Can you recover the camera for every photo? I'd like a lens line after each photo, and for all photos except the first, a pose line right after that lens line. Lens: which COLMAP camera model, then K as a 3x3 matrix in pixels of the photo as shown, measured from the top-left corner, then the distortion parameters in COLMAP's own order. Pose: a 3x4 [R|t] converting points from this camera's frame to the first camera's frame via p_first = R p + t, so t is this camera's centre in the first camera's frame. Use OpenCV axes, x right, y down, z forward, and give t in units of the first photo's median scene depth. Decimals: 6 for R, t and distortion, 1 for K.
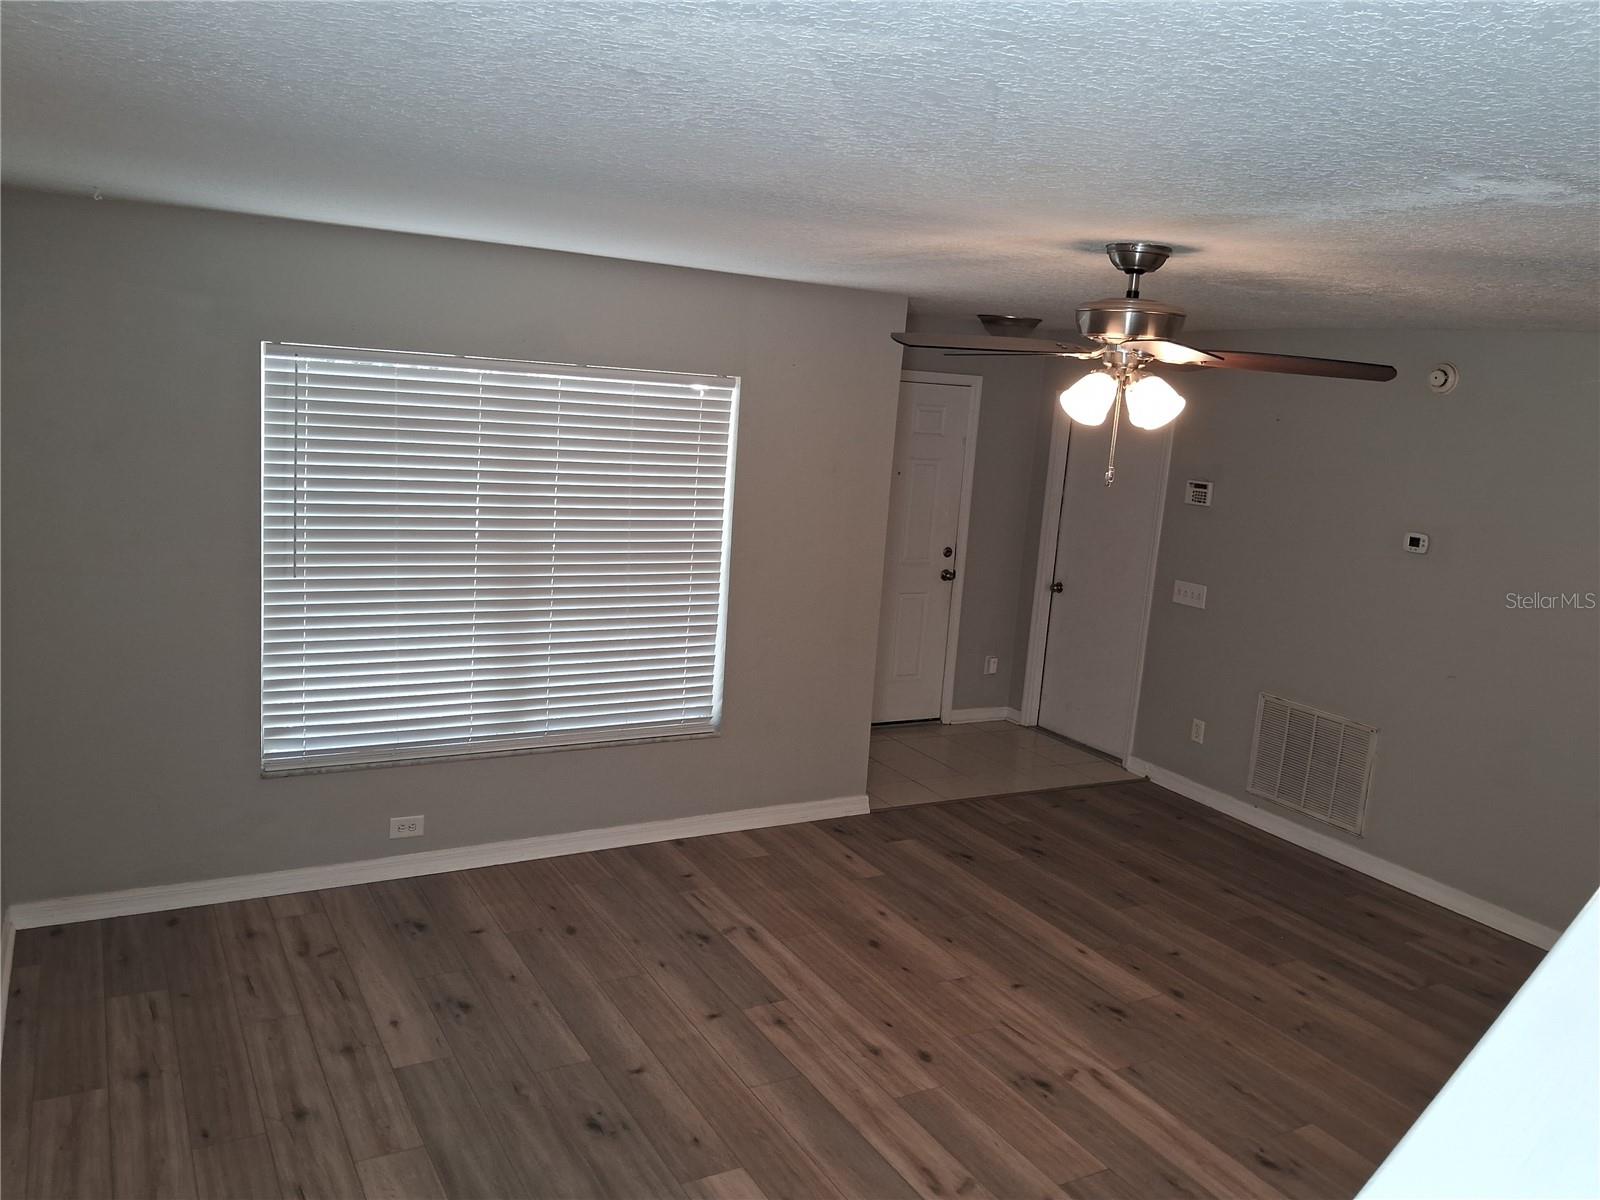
lens RADIAL K [[1240.0, 0, 802.2], [0, 1240.0, 594.6], [0, 0, 1]] dist [0.081057, -0.182572]
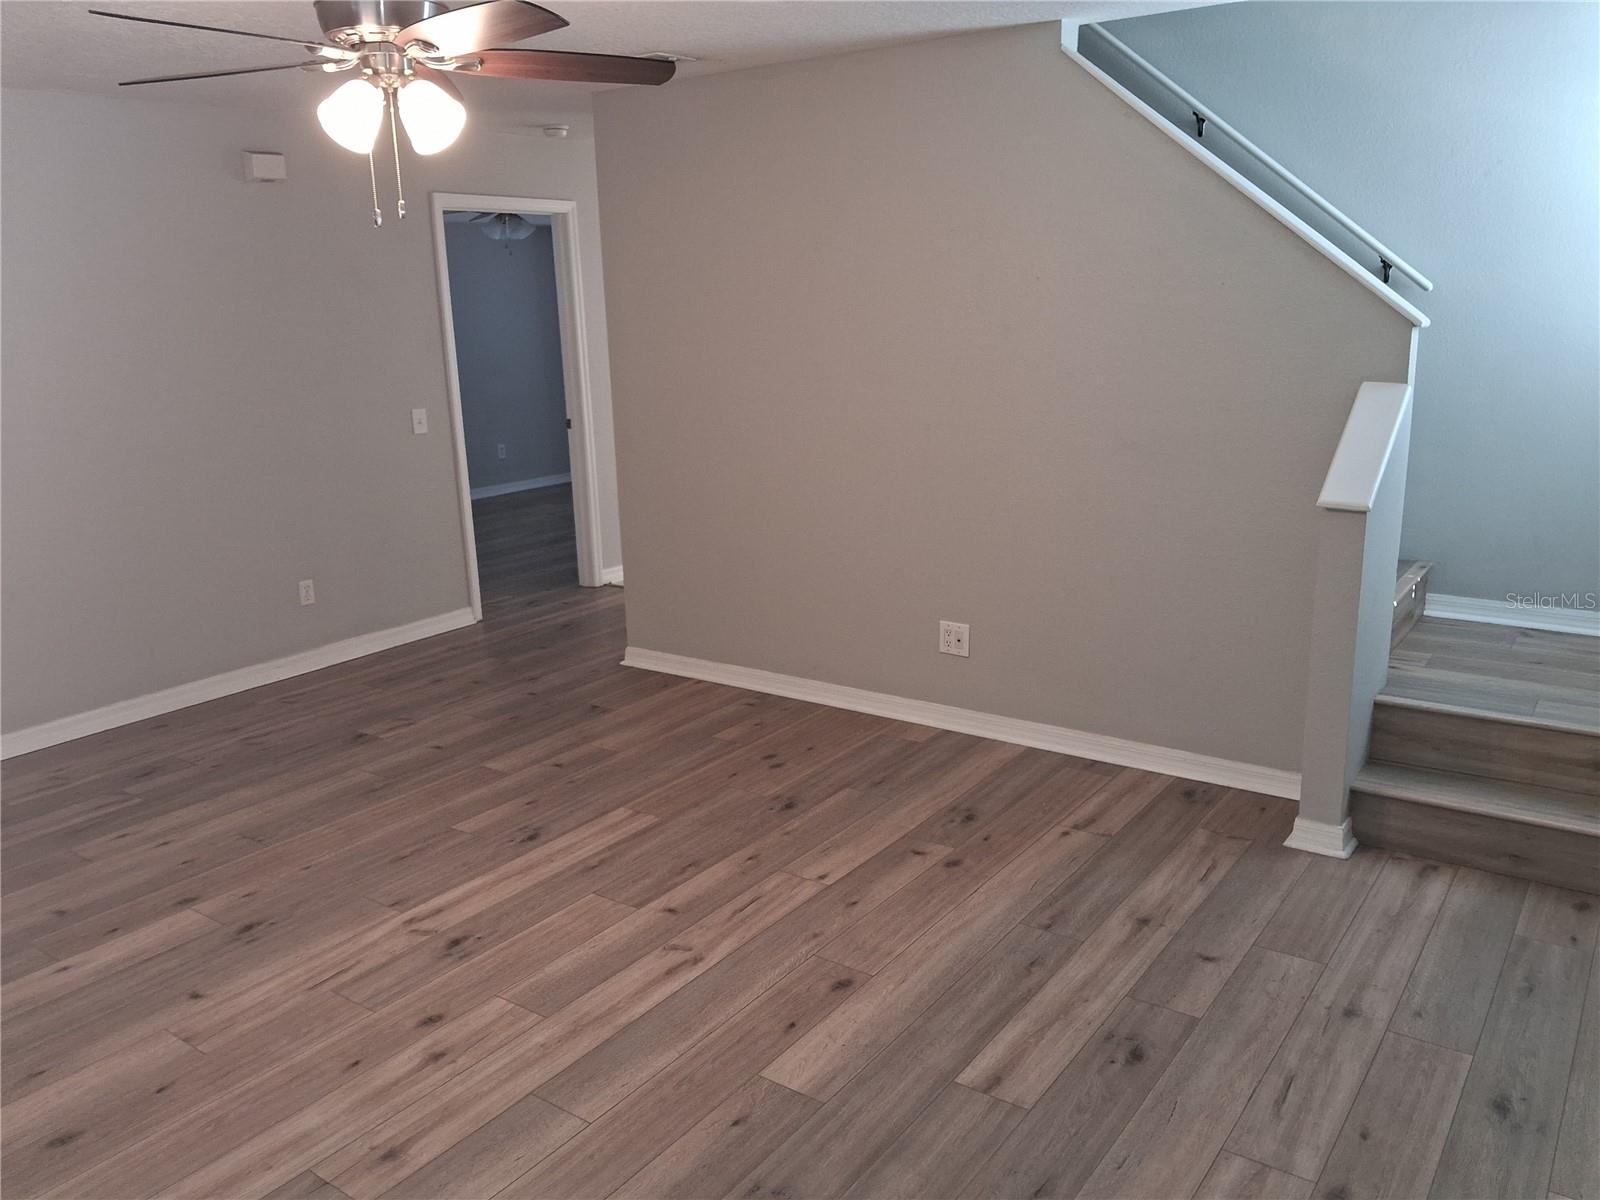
lens RADIAL K [[1240.0, 0, 802.2], [0, 1240.0, 594.6], [0, 0, 1]] dist [0.081057, -0.182572]
pose [[-0.419554, -0.271866, 0.866062, -0.487802], [0.149475, 0.920380, 0.361329, -0.090405], [-0.895339, 0.281051, -0.345512, 0.828518]]
